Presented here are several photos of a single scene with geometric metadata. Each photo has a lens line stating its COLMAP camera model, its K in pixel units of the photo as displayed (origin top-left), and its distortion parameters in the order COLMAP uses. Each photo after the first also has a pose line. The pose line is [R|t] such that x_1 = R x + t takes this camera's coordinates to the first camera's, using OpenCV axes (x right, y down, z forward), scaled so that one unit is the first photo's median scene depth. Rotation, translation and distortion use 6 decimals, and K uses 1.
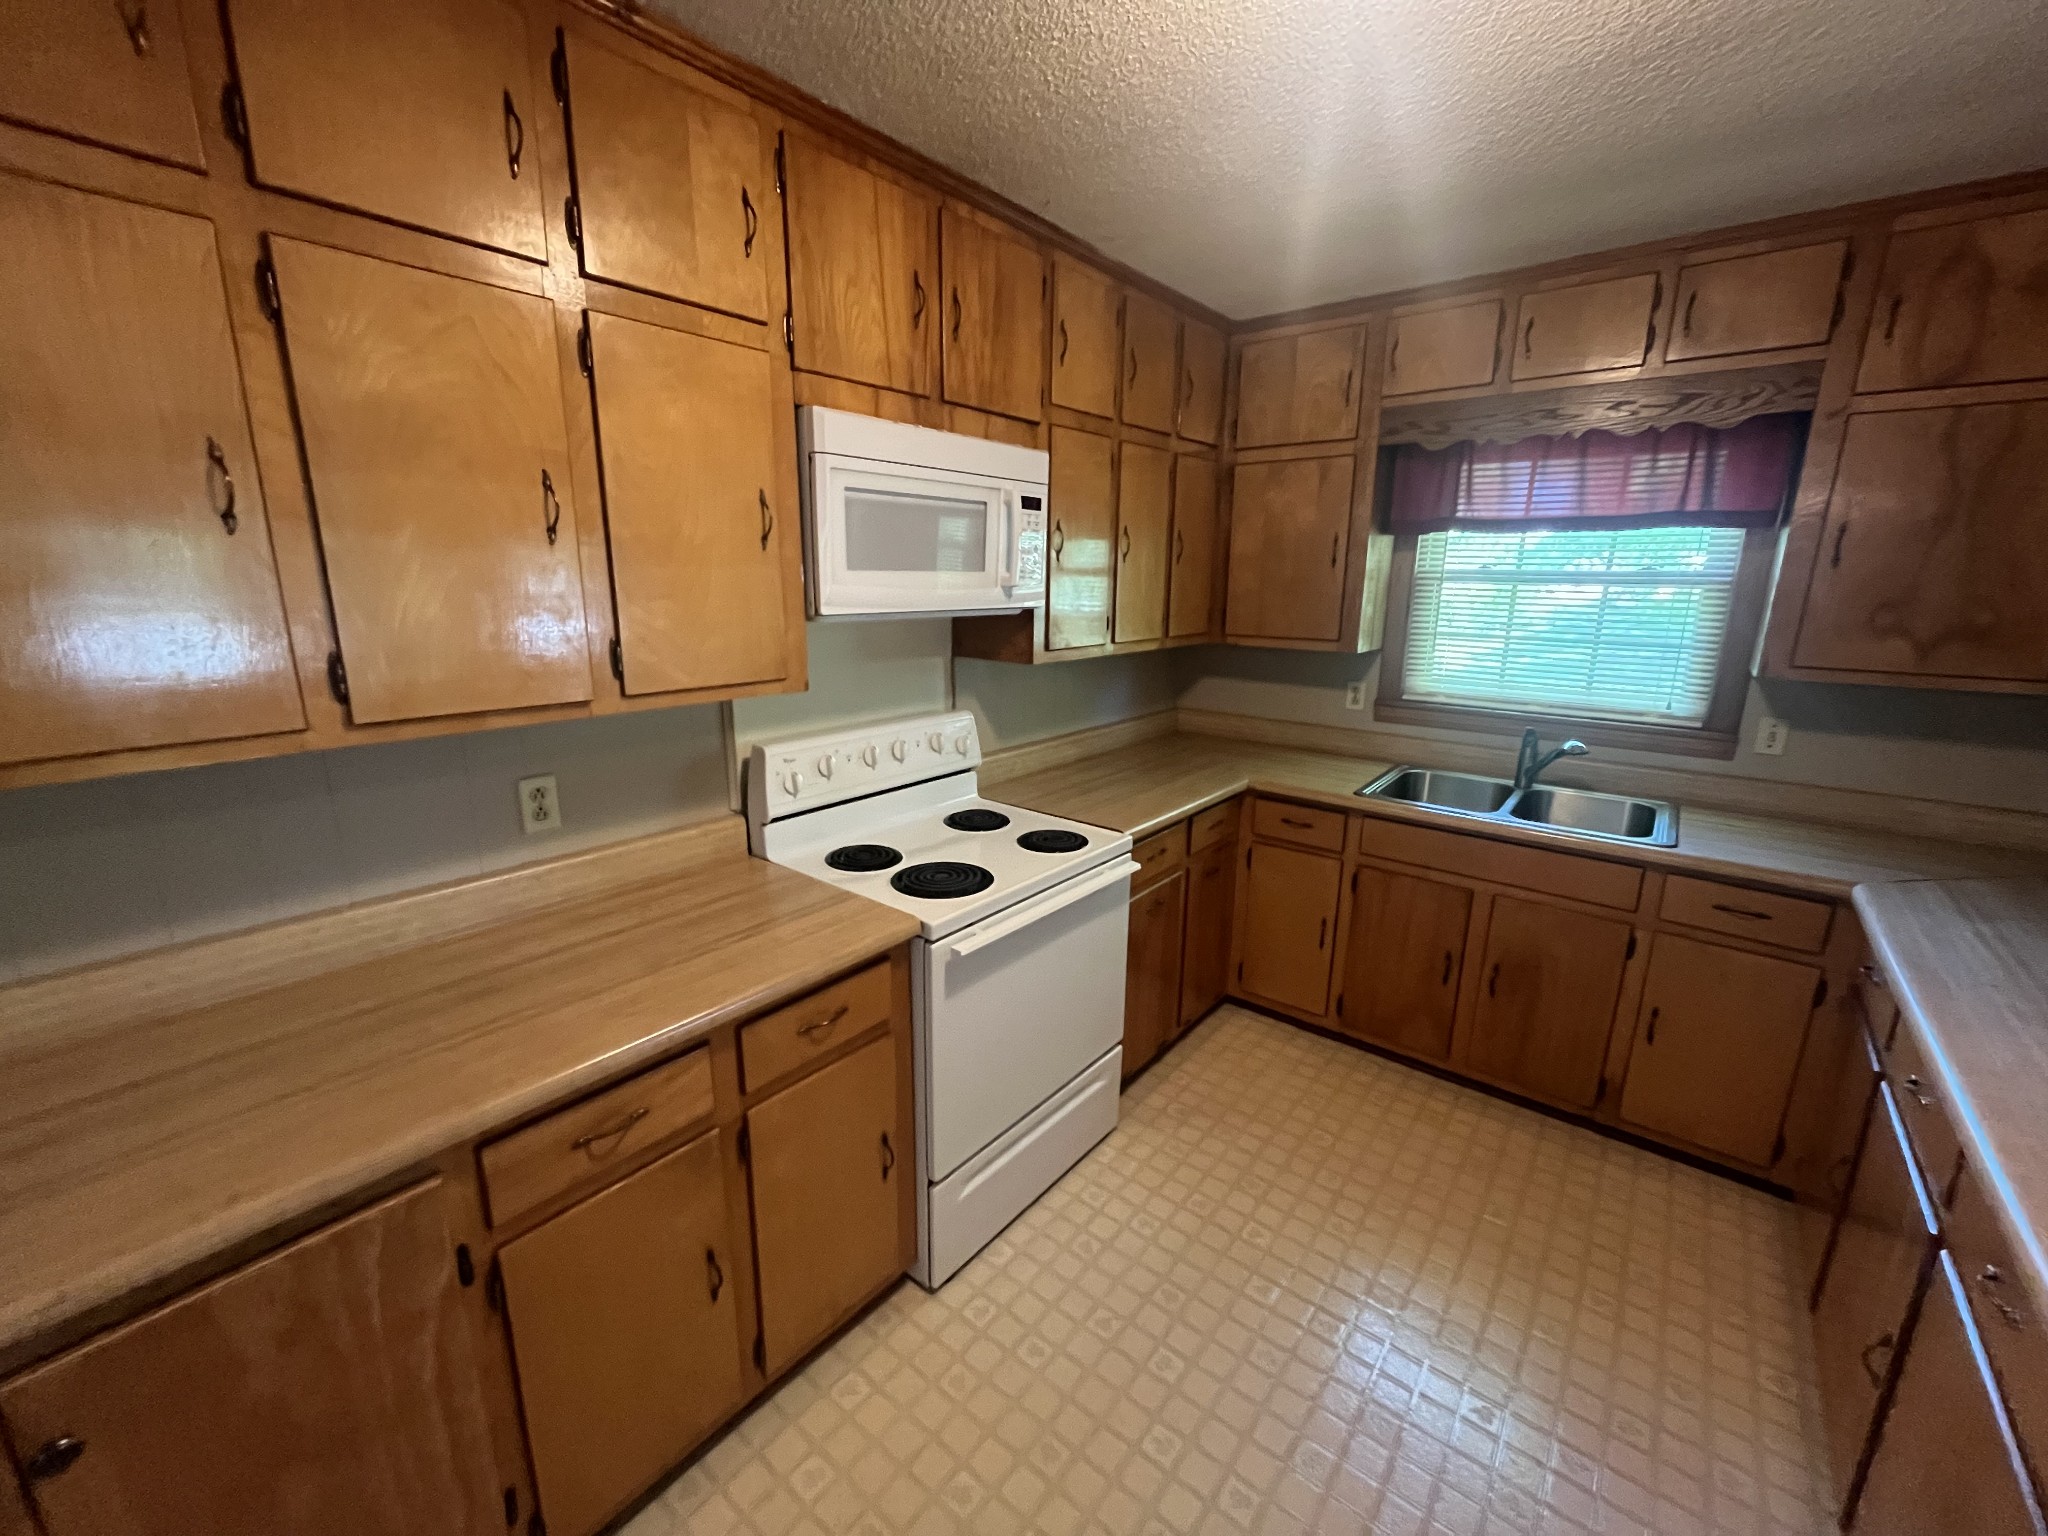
lens RADIAL K [[824.7, 0, 1016.3], [0, 824.7, 767.0], [0, 0, 1]] dist [-0.003987, -0.000260]
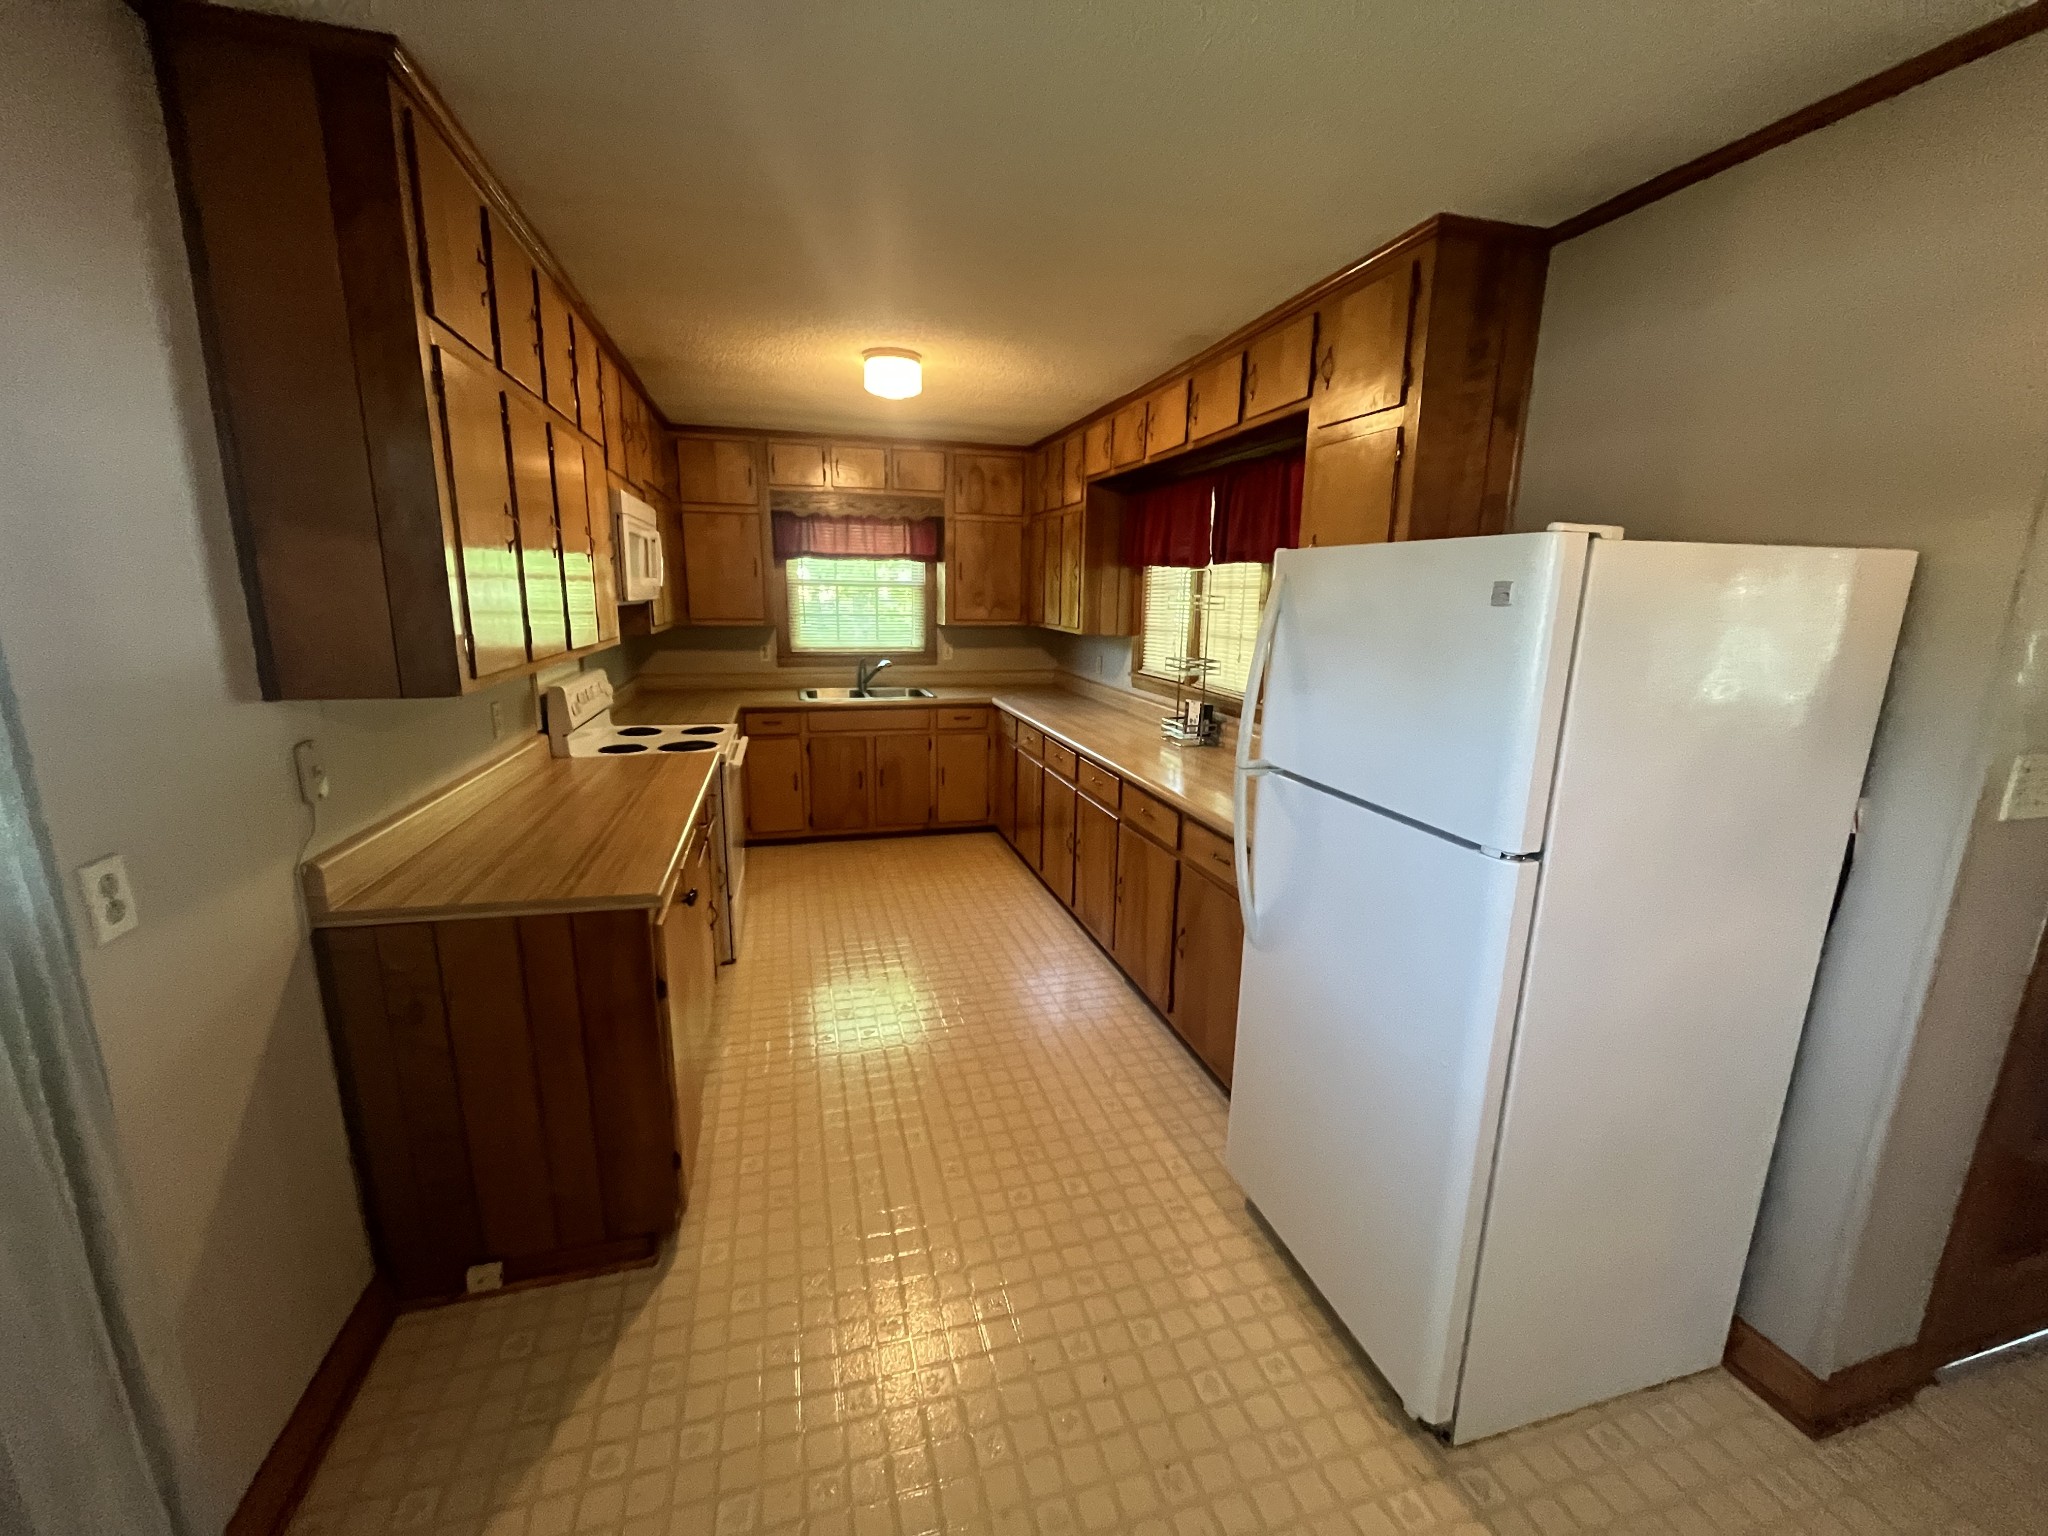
lens RADIAL K [[824.7, 0, 1025.1], [0, 824.7, 772.3], [0, 0, 1]] dist [-0.003987, -0.000260]
pose [[0.577027, -0.177017, 0.797311, -0.829886], [0.180297, 0.979754, 0.087039, 0.124844], [-0.796575, 0.093529, 0.597260, -0.504132]]
